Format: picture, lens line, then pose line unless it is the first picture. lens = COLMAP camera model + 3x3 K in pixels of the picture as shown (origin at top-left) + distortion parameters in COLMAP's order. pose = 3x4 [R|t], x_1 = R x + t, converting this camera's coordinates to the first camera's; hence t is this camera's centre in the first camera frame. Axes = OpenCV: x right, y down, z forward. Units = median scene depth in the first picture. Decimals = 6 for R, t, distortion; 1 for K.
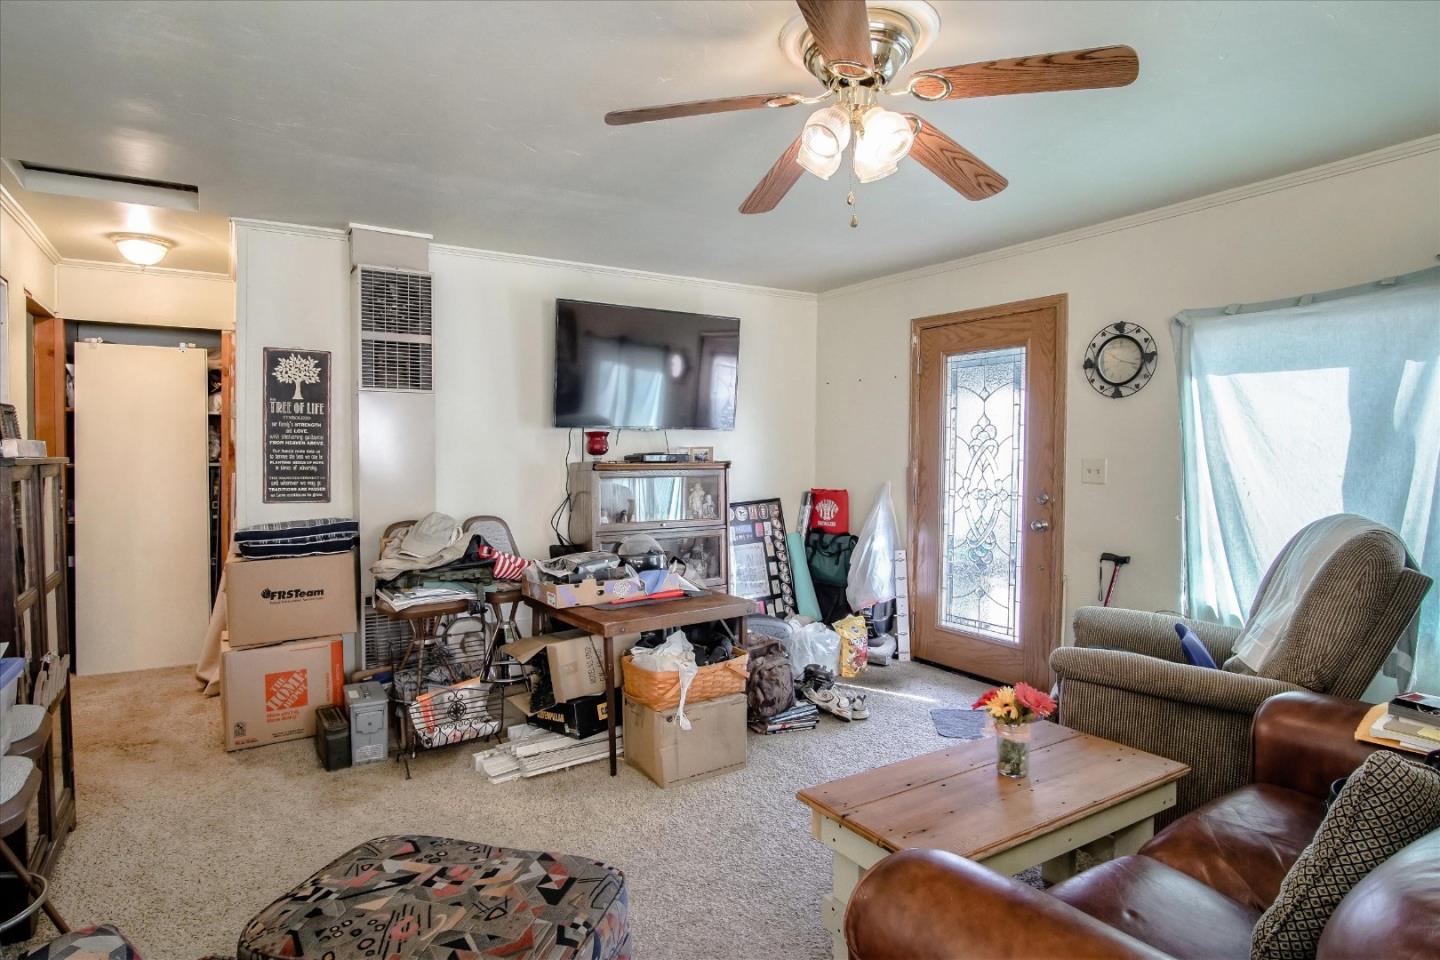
lens RADIAL K [[779.4, 0, 705.1], [0, 779.4, 477.7], [0, 0, 1]] dist [-0.029764, 0.000141]
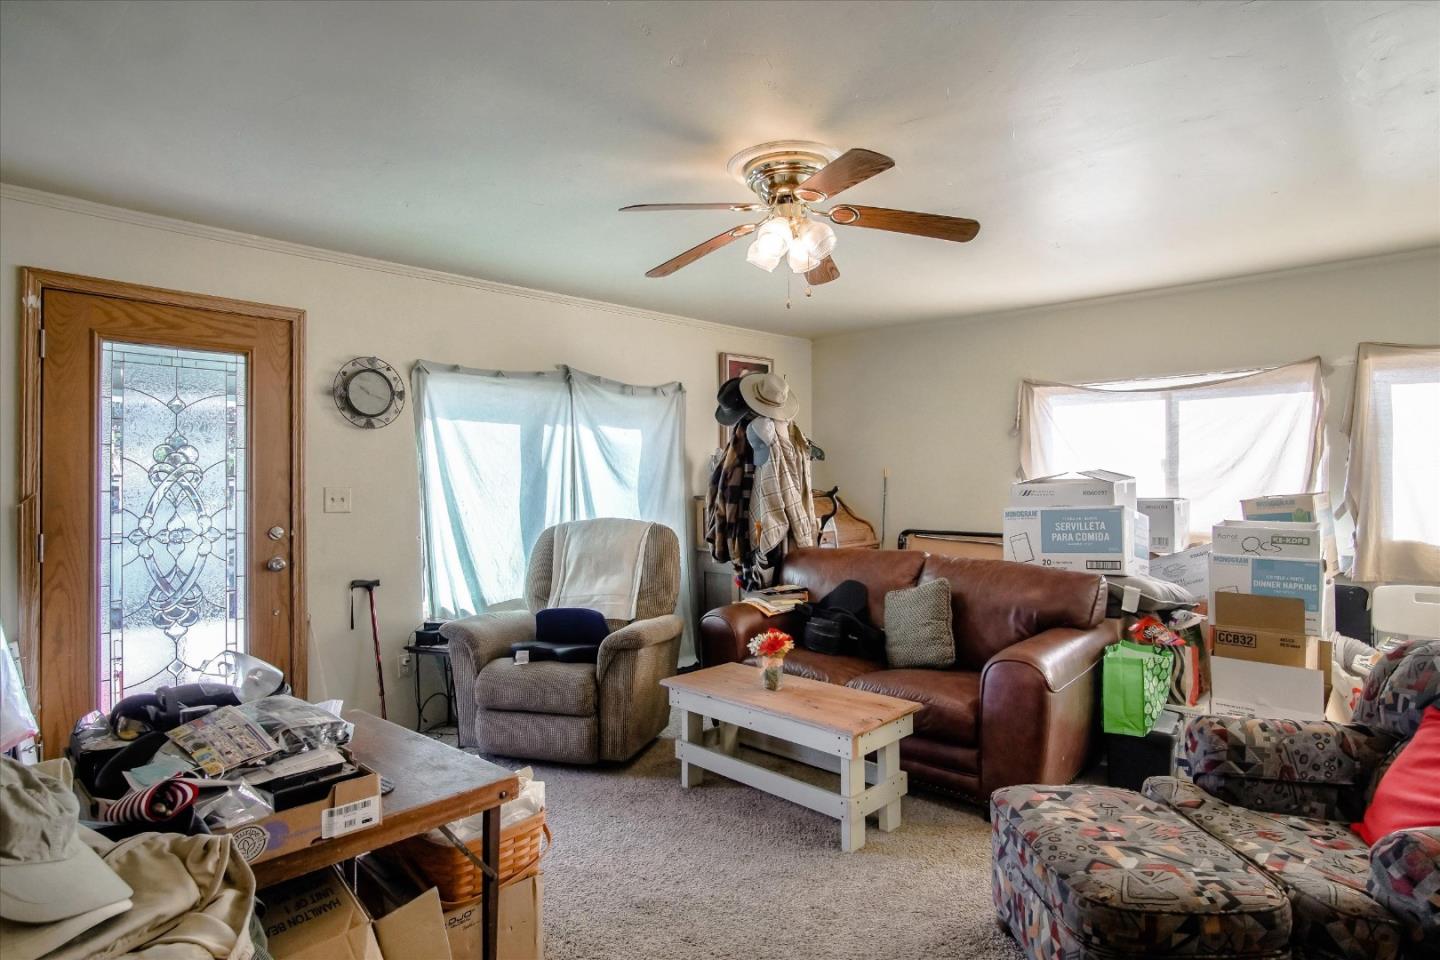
lens RADIAL K [[779.4, 0, 705.5], [0, 779.4, 479.8], [0, 0, 1]] dist [-0.029764, 0.000141]
pose [[-0.231830, 0.006278, 0.972736, -0.599318], [0.034345, 0.999409, 0.001735, -0.021611], [-0.972150, 0.033811, -0.231908, 0.824521]]
